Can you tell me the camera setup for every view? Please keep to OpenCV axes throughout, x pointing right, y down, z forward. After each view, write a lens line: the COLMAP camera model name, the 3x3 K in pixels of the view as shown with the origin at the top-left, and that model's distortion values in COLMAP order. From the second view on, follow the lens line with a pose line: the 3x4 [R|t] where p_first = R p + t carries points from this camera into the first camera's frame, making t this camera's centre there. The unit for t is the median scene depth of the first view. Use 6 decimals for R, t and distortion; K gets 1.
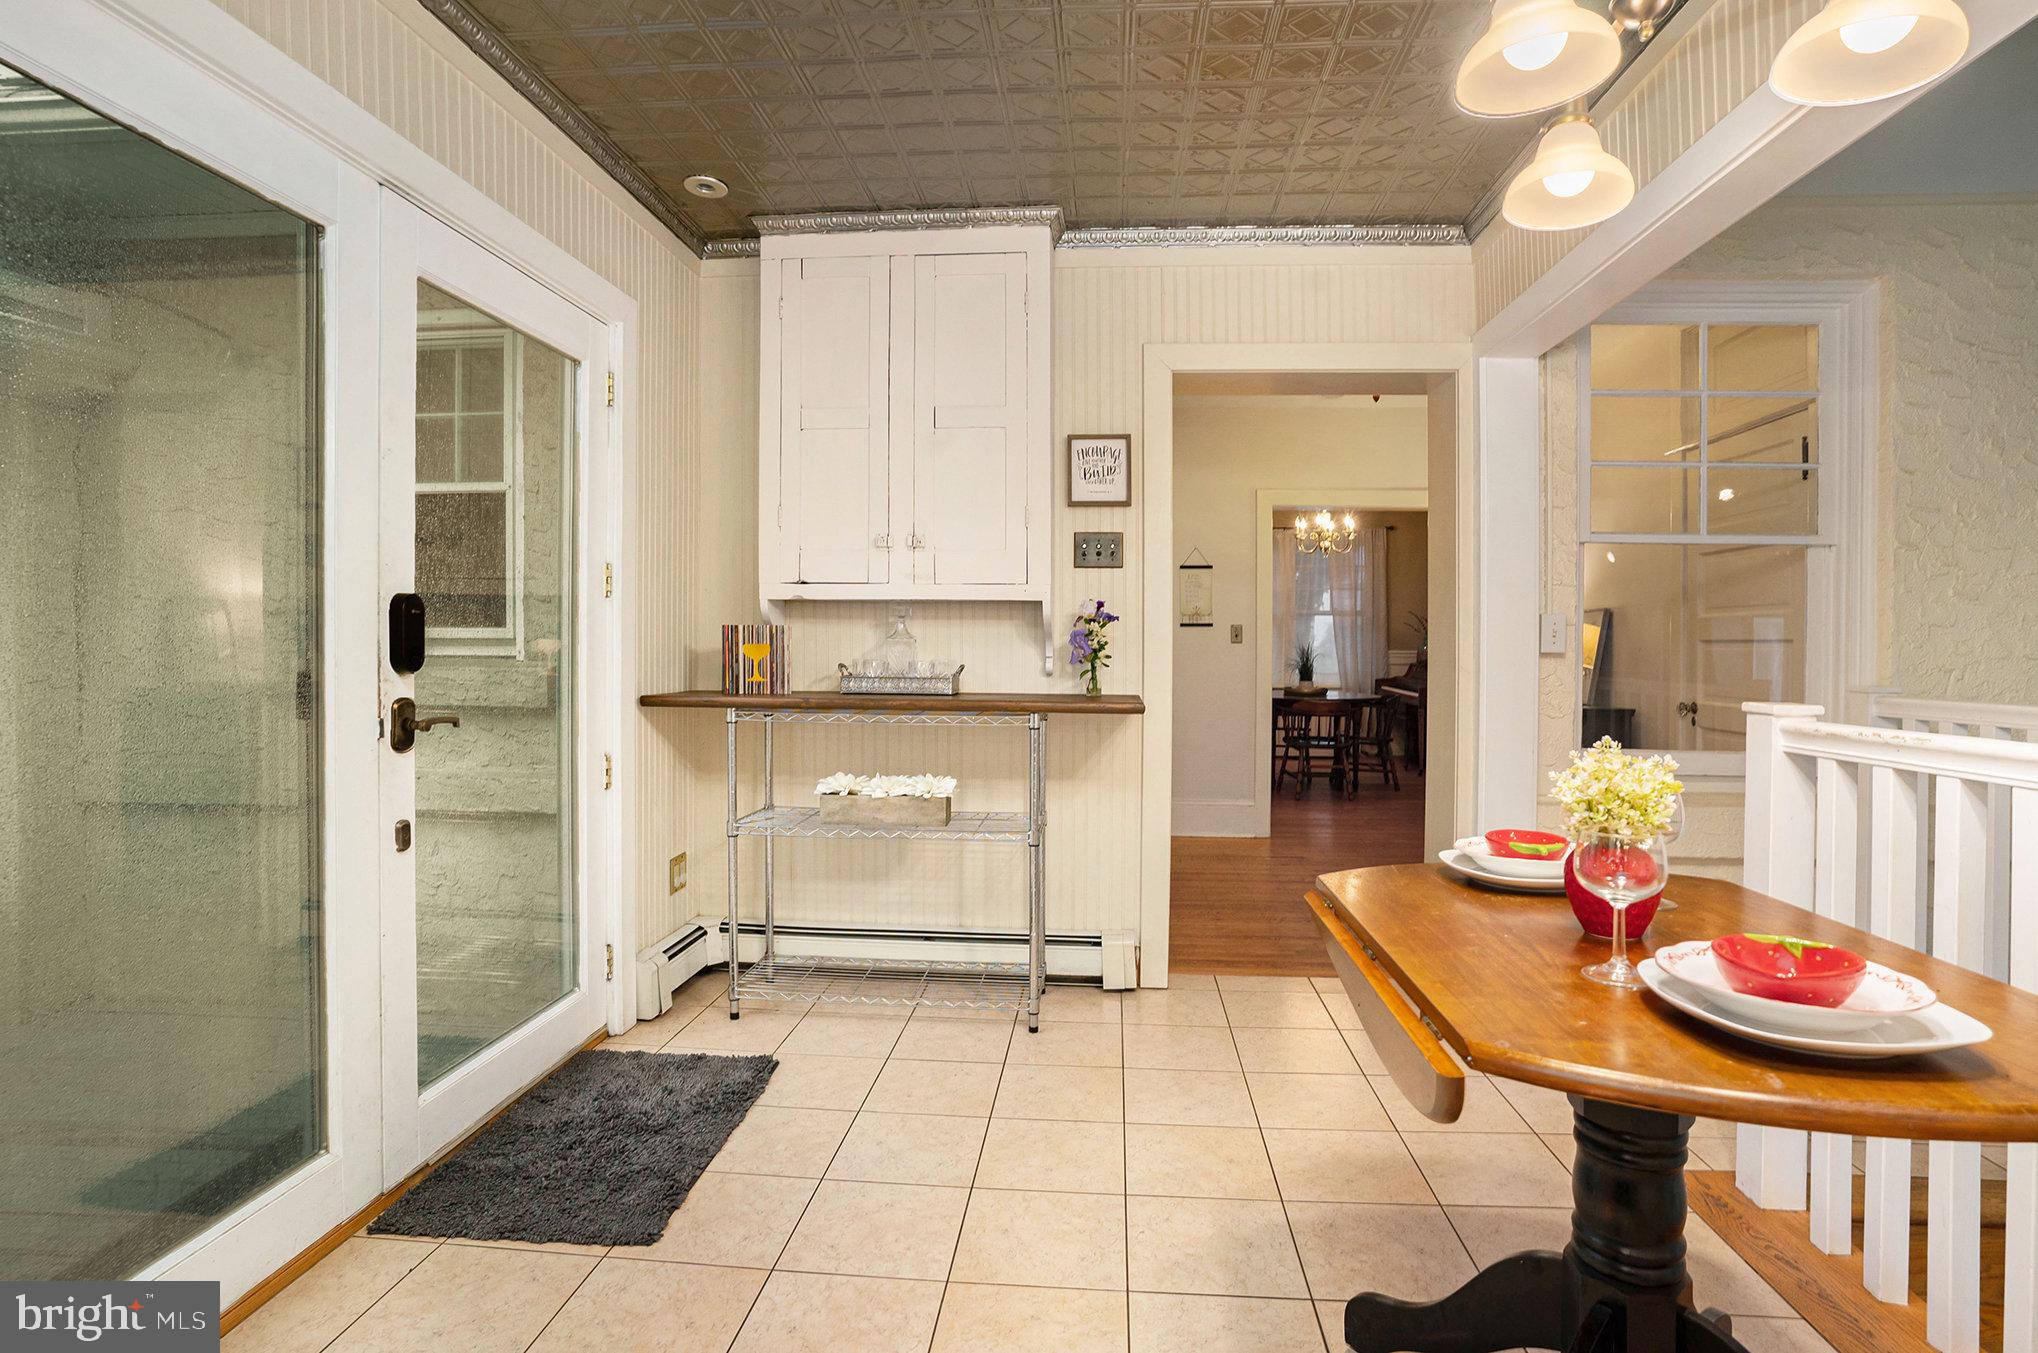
lens RADIAL K [[1020.3, 0, 1025.4], [0, 1020.3, 649.3], [0, 0, 1]] dist [-0.047628, 0.000778]
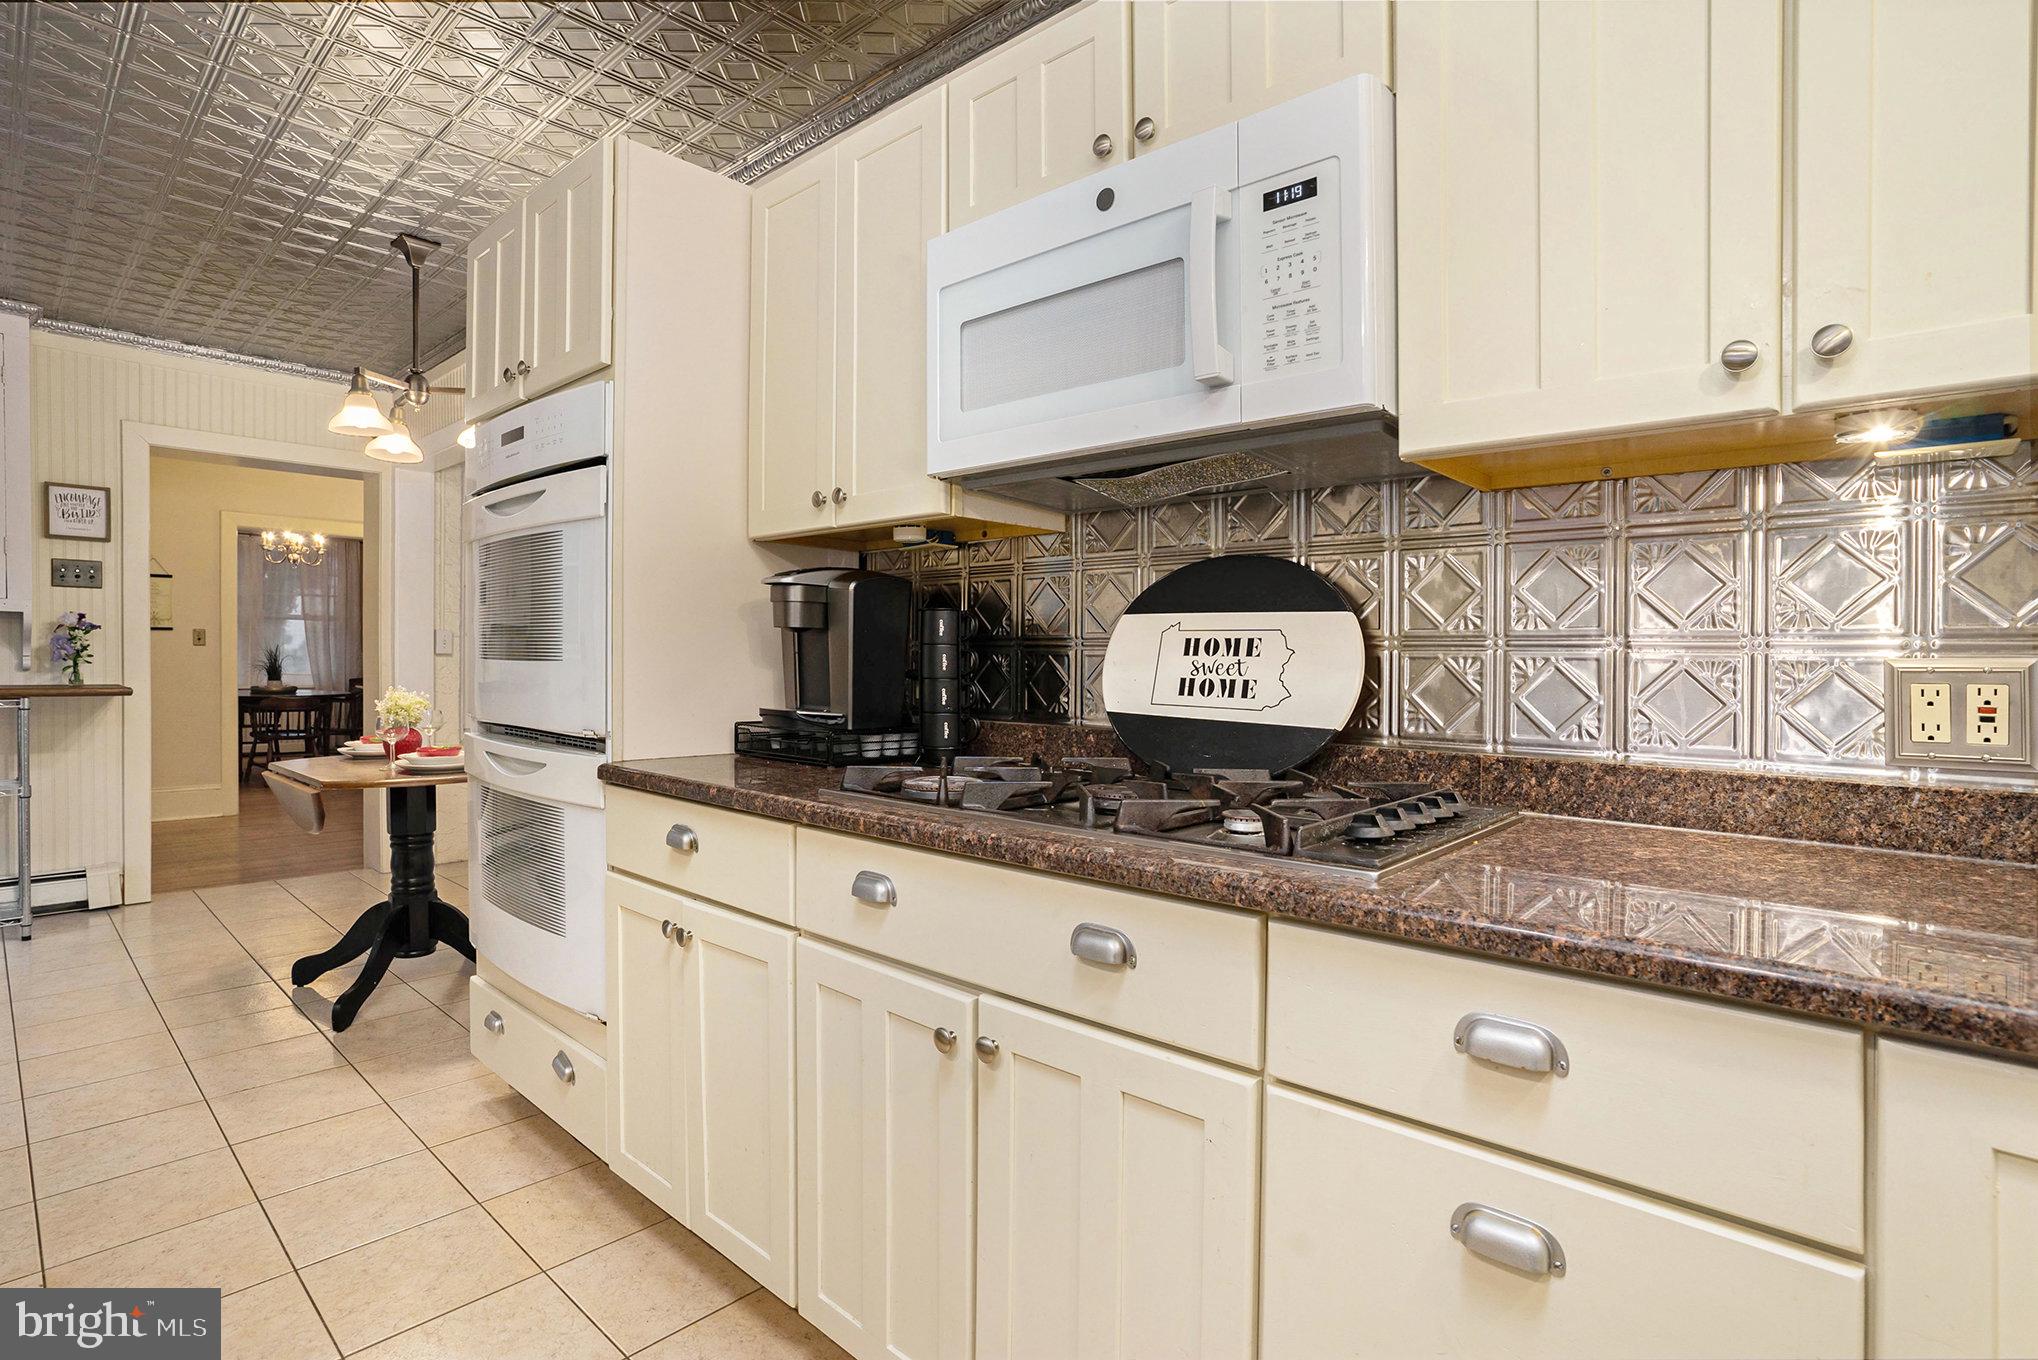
lens RADIAL K [[991.3, 0, 1019.0], [0, 991.3, 680.0], [0, 0, 1]] dist [-0.053500, 0.014411]
pose [[0.604950, -0.016176, 0.796099, -0.168986], [-0.005788, 0.999678, 0.024710, 0.001182], [-0.796243, -0.019556, 0.604661, -0.681661]]
